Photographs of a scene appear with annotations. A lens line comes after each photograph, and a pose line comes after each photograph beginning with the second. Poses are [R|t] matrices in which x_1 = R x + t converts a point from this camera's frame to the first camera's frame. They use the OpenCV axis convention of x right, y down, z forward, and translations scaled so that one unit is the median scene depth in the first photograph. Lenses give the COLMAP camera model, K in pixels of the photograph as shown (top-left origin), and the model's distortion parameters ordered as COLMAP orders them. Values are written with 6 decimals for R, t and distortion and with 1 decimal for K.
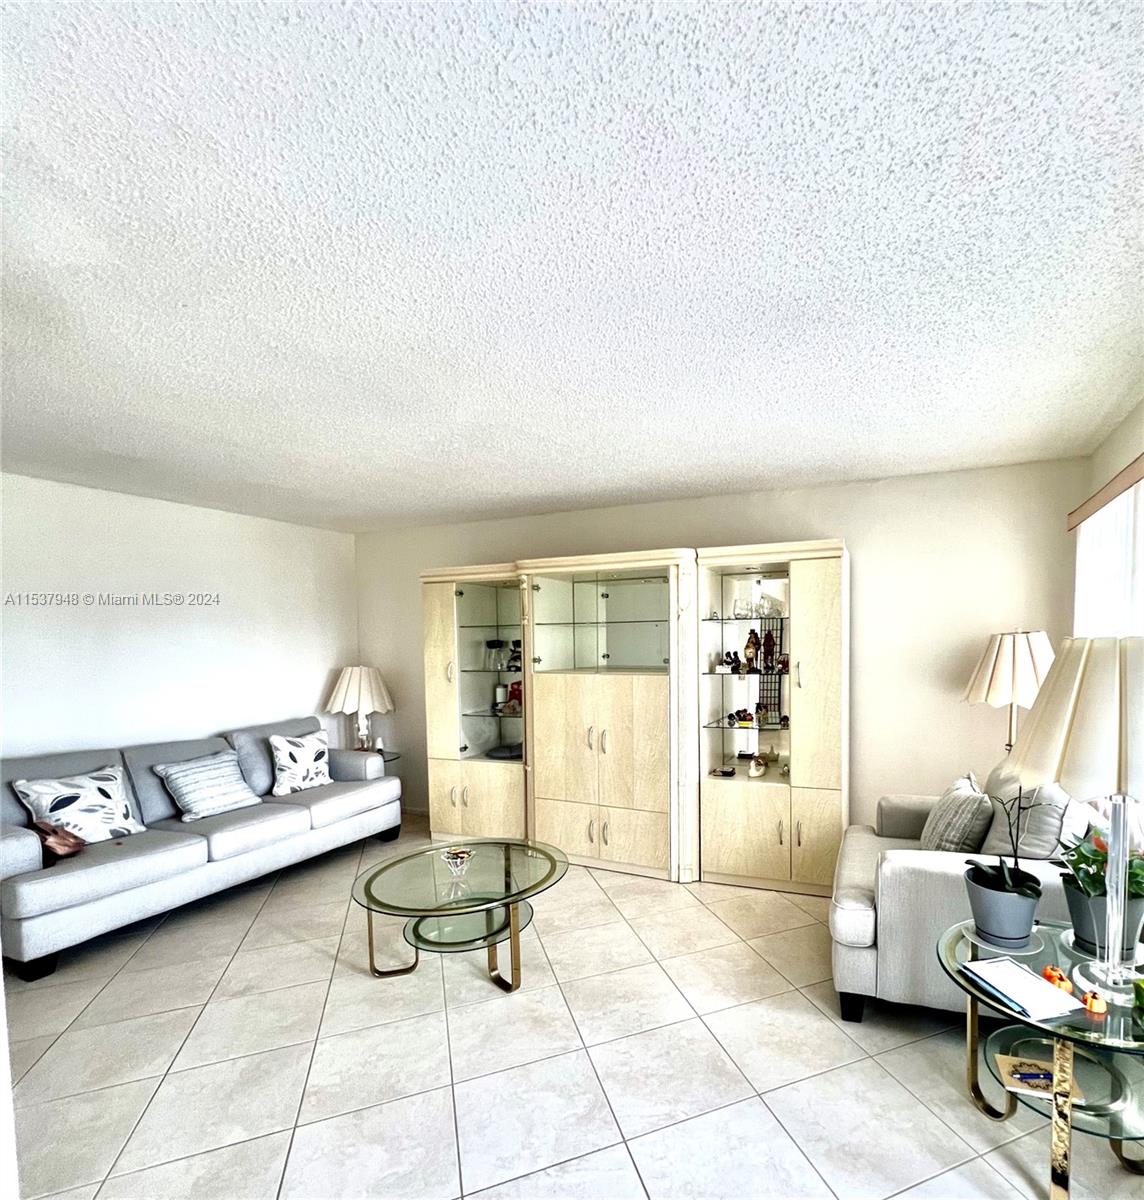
lens RADIAL K [[611.1, 0, 679.3], [0, 611.1, 679.3], [0, 0, 1]] dist [0.001121, -0.000838]
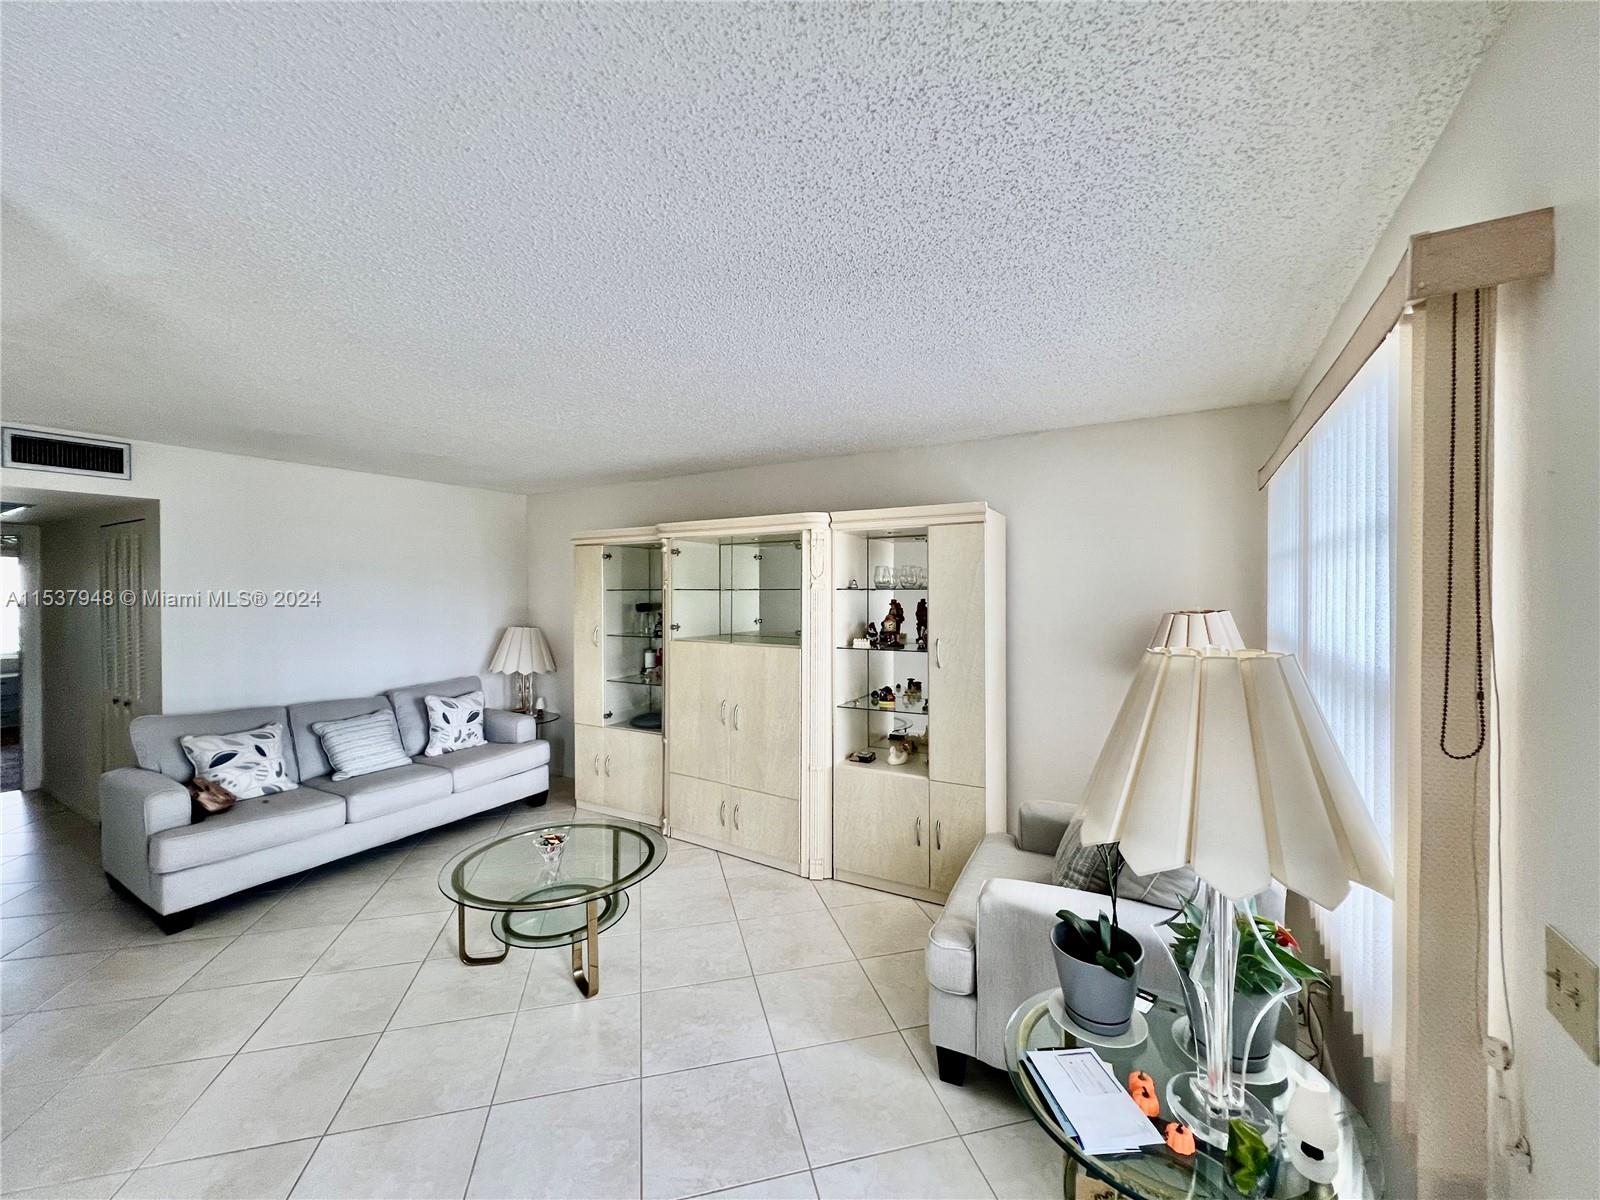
lens RADIAL K [[640.9, 0, 800.0], [0, 640.9, 600.0], [0, 0, 1]] dist [-0.000364, 0.000064]
pose [[0.988203, 0.010505, -0.152791, 0.126932], [-0.017797, 0.998763, -0.046440, -0.034676], [0.152114, 0.048611, 0.987167, 0.043966]]
